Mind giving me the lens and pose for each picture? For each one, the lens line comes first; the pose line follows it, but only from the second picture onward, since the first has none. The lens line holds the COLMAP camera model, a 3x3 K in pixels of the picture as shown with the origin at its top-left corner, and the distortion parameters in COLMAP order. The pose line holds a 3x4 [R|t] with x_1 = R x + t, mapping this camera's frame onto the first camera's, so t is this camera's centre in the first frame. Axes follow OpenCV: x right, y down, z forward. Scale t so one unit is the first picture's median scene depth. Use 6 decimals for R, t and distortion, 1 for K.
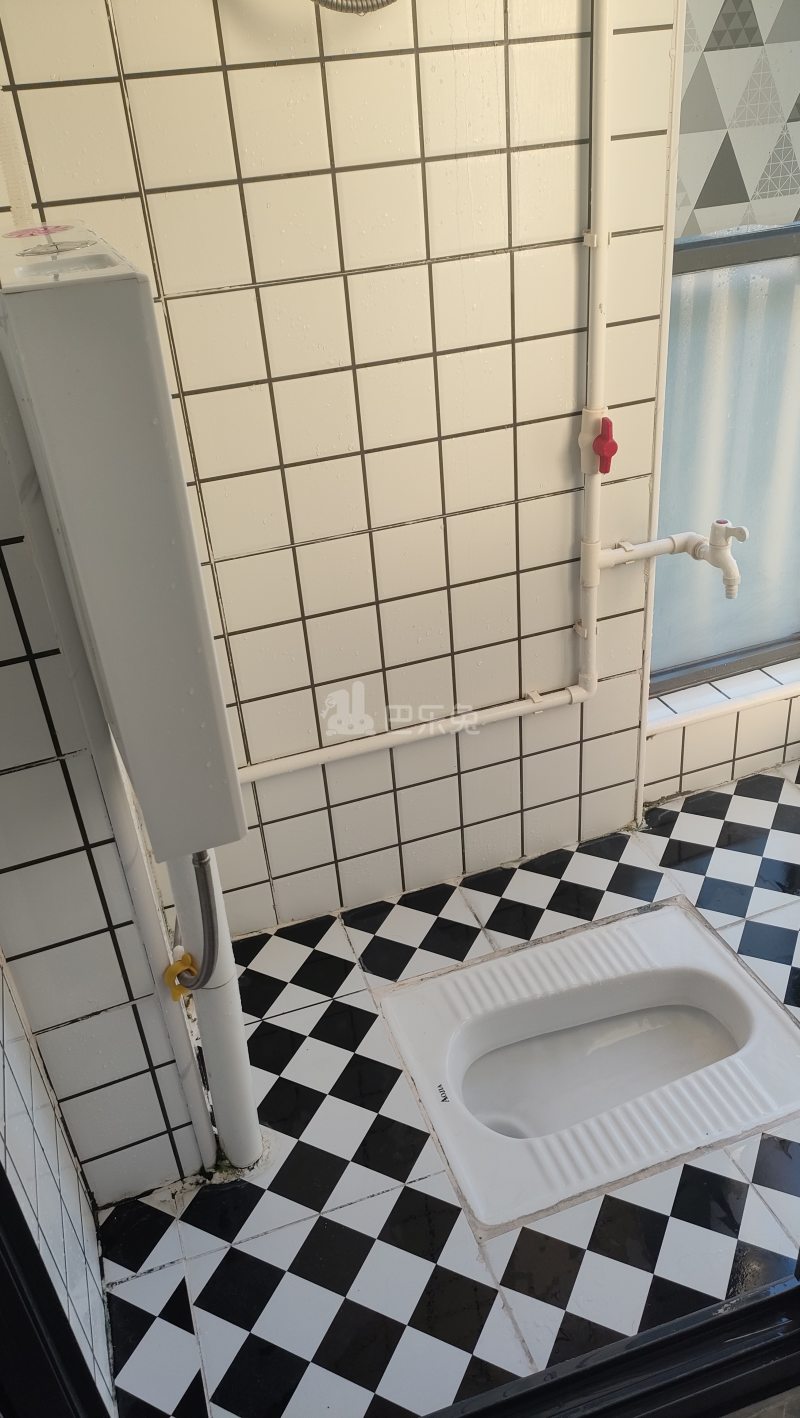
lens RADIAL K [[1033.4, 0, 390.8], [0, 1033.4, 703.1], [0, 0, 1]] dist [0.071025, -0.090504]
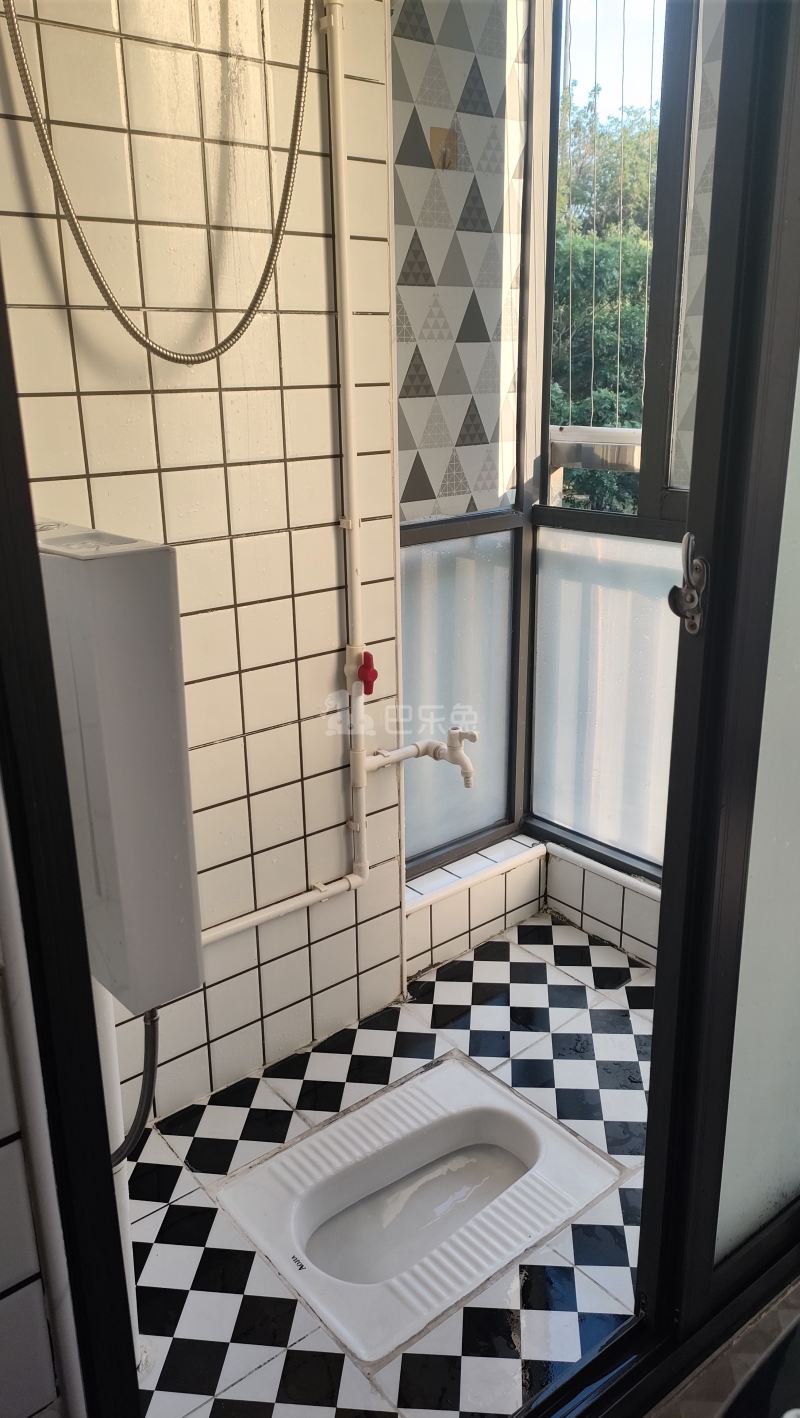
lens RADIAL K [[1033.4, 0, 390.8], [0, 1033.4, 703.1], [0, 0, 1]] dist [0.071025, -0.090504]
pose [[0.935995, -0.045144, 0.349107, -0.189129], [0.126235, 0.968826, -0.213167, 0.053925], [-0.328601, 0.243593, 0.912515, -0.135780]]
